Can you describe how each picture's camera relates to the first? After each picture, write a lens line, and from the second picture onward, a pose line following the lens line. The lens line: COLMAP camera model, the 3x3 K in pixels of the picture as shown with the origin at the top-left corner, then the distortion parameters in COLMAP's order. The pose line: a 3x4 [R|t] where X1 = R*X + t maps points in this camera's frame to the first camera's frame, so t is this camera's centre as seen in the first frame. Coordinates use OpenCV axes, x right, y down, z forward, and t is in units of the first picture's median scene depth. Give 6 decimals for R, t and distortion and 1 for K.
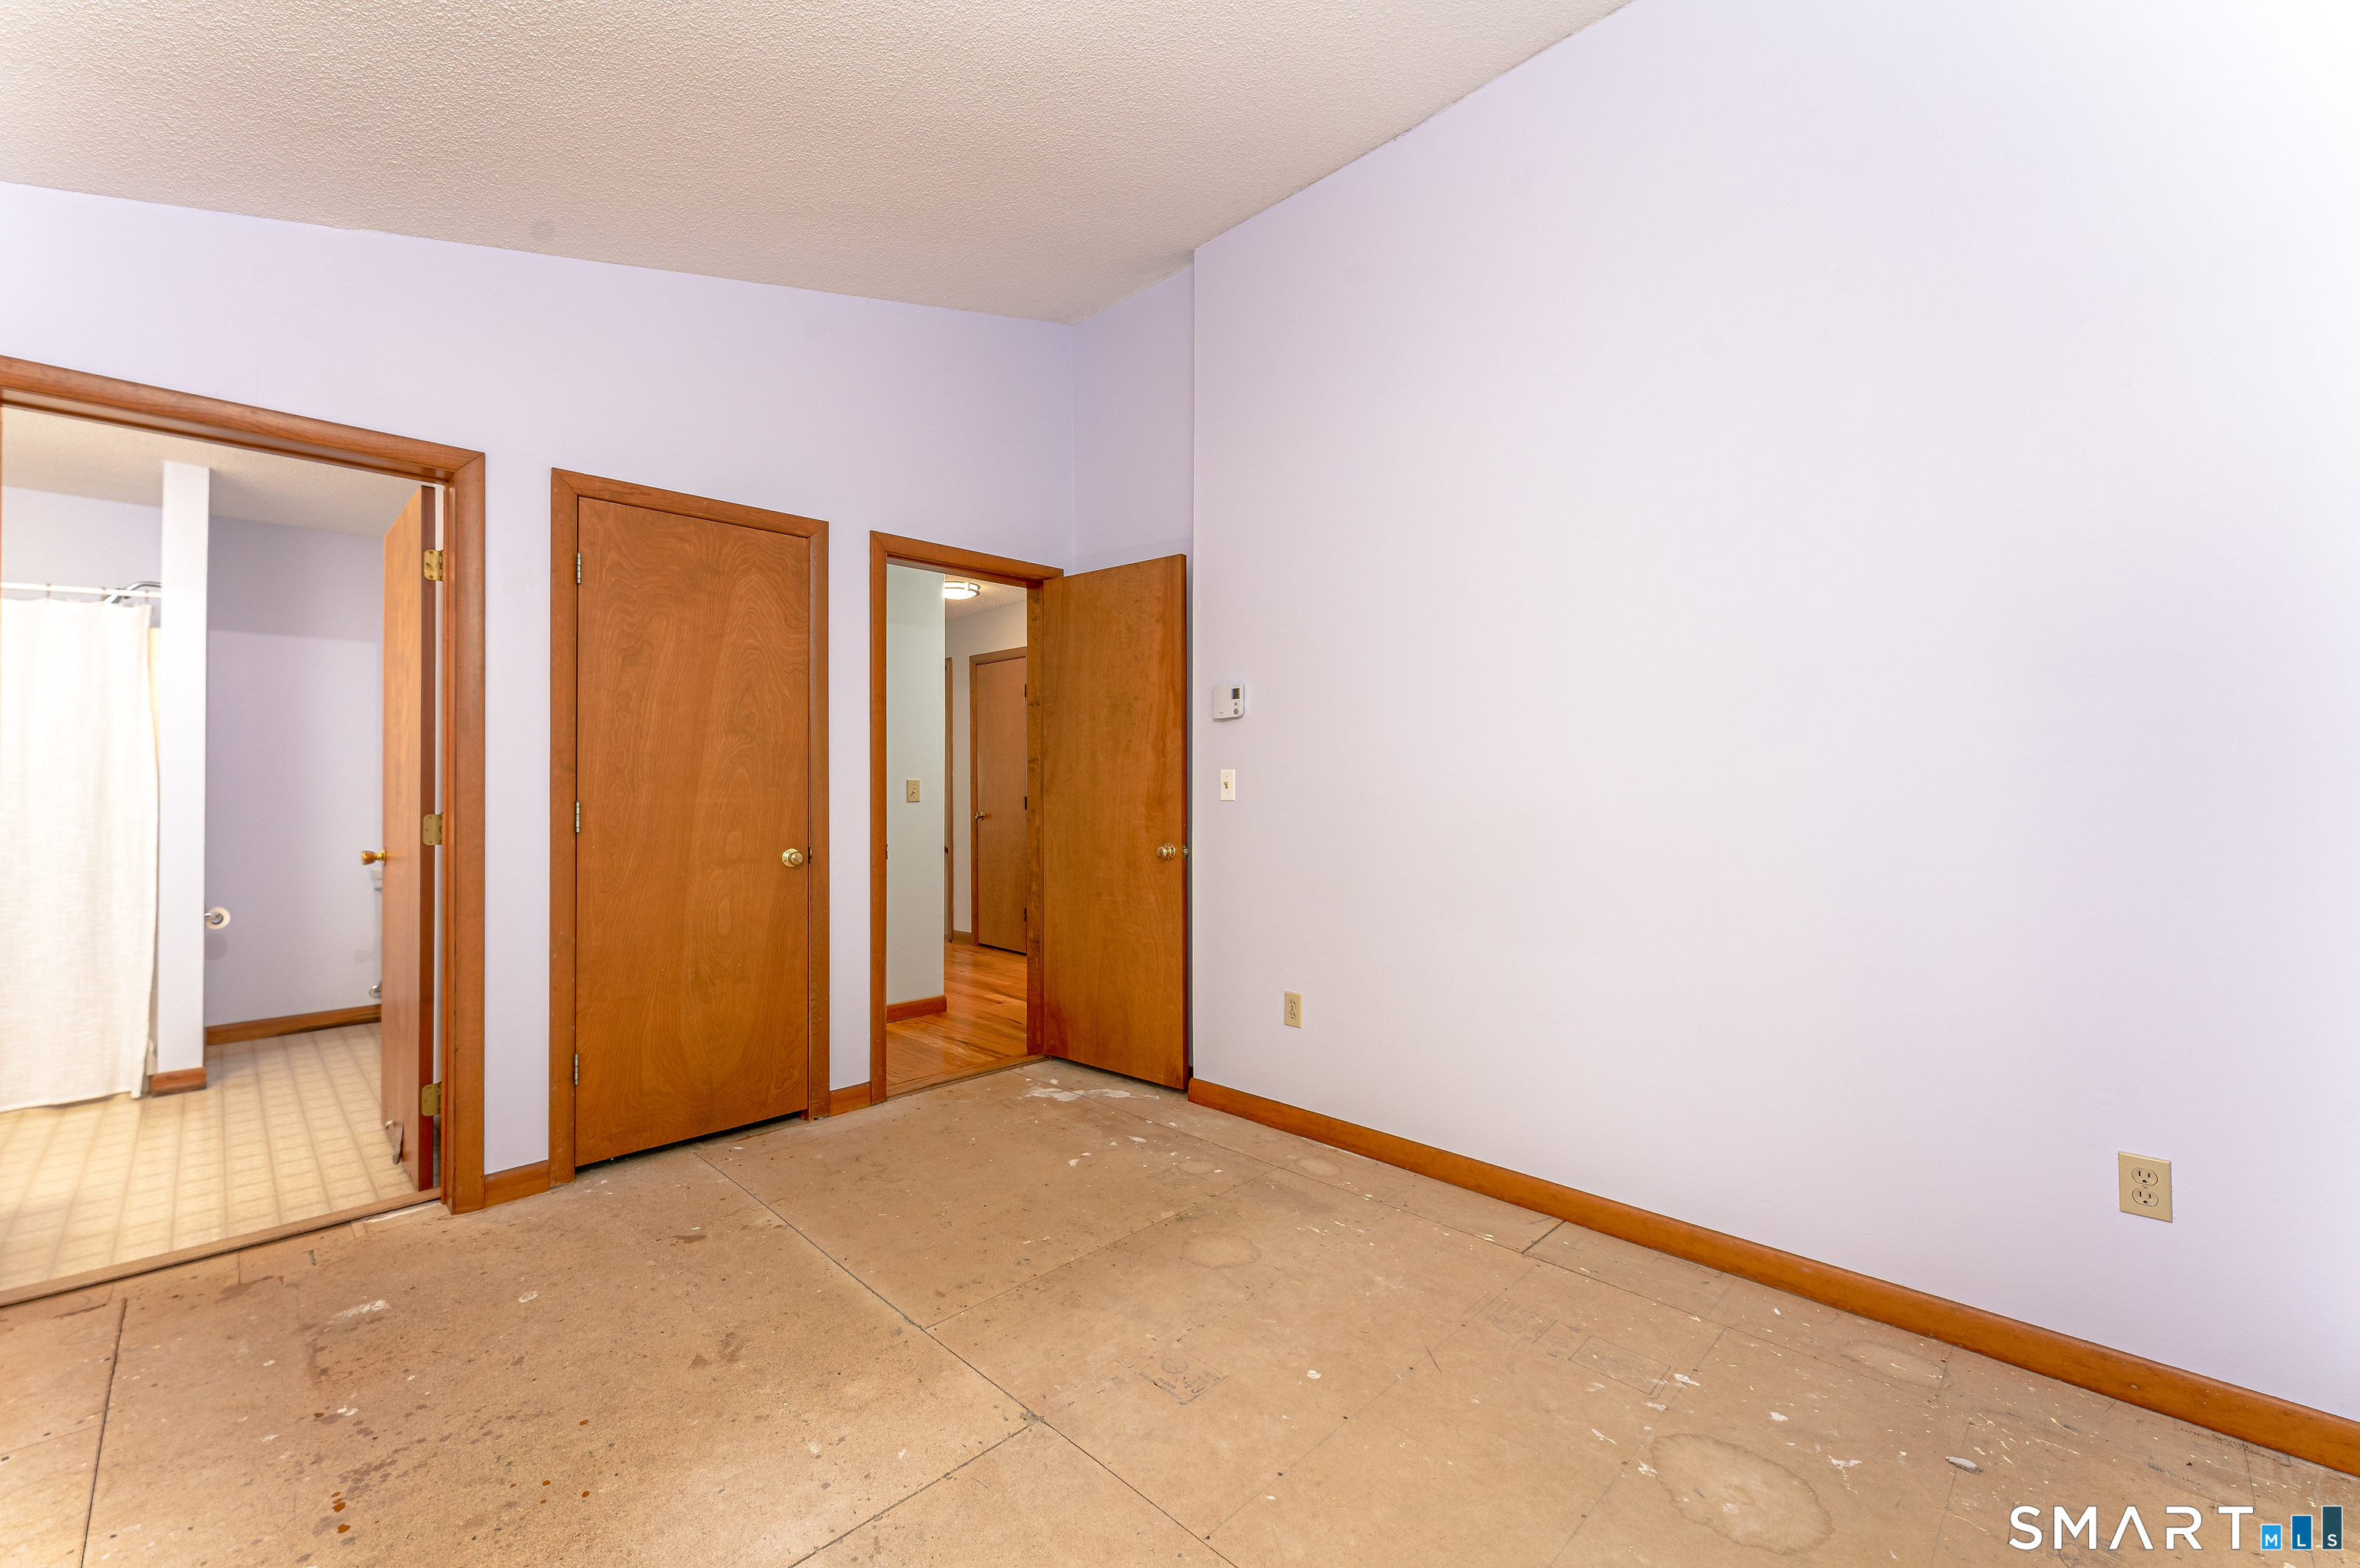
lens RADIAL K [[966.4, 0, 1180.0], [0, 966.4, 784.0], [0, 0, 1]] dist [-0.002700, -0.000314]
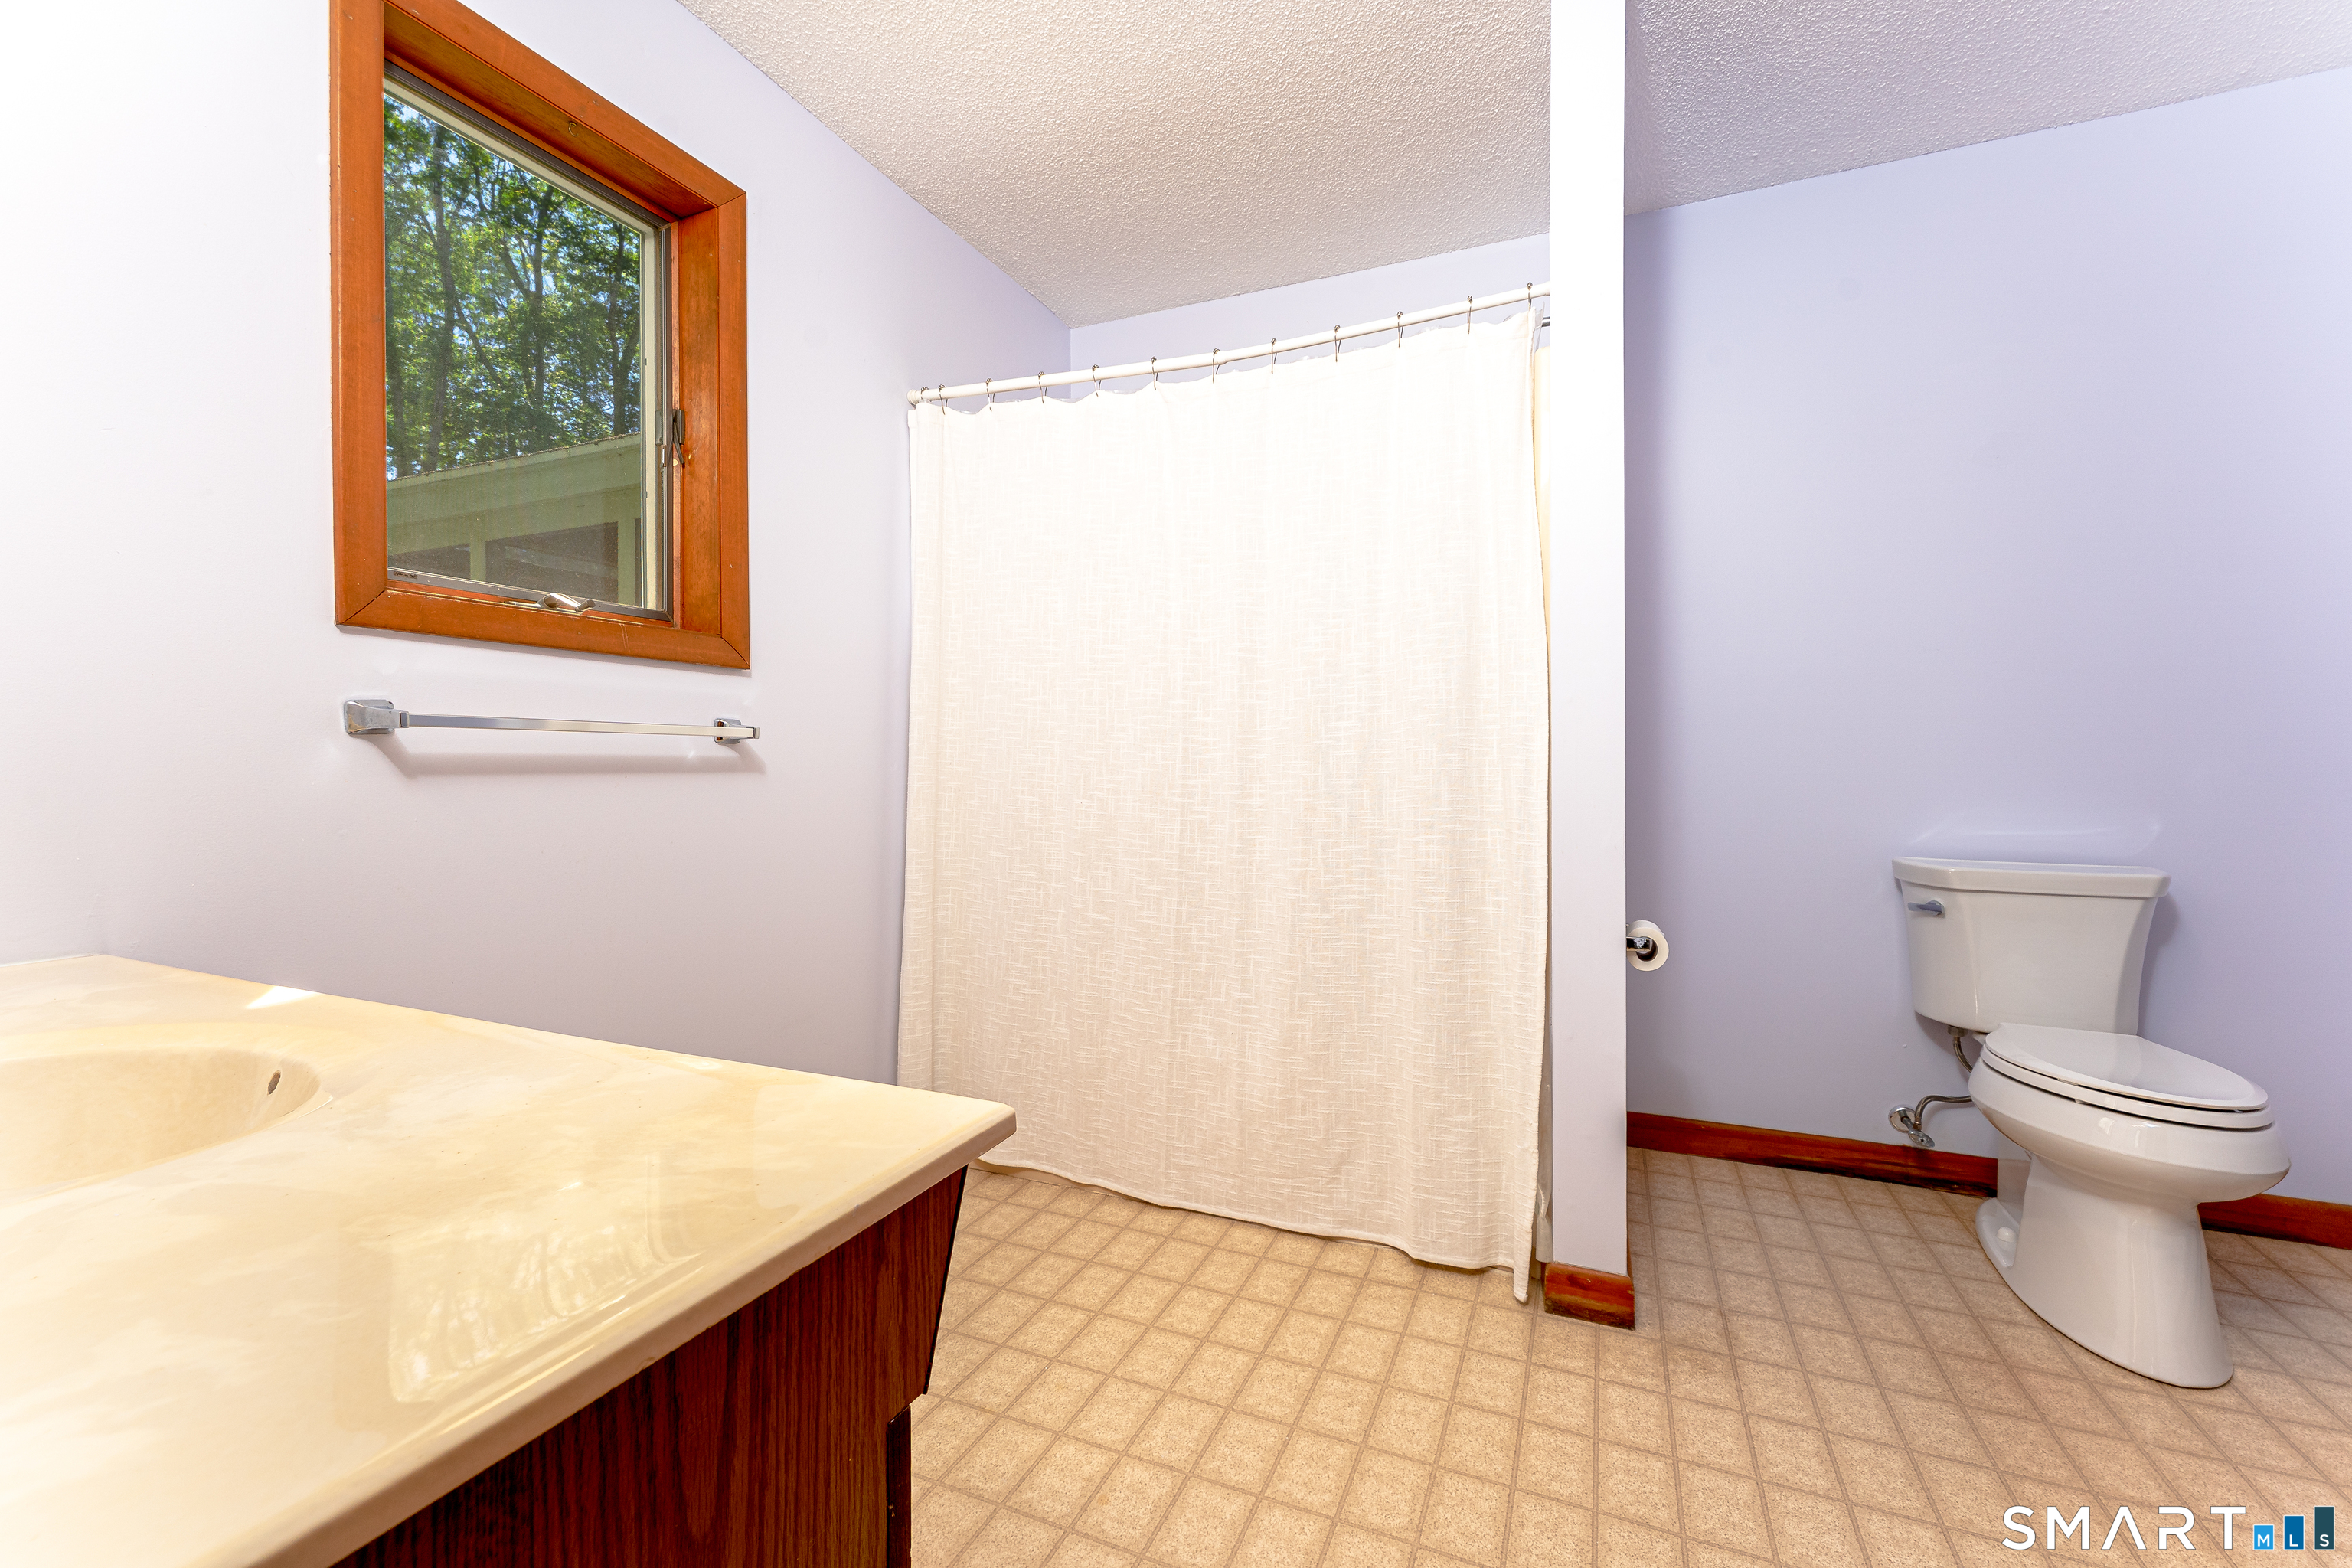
lens RADIAL K [[976.4, 0, 1176.0], [0, 976.4, 784.0], [0, 0, 1]] dist [0.015142, 0.000019]
pose [[0.357199, 0.001759, -0.934027, -0.675208], [0.013717, 0.999881, 0.007129, 0.058281], [0.933928, -0.015358, 0.357132, 0.655566]]
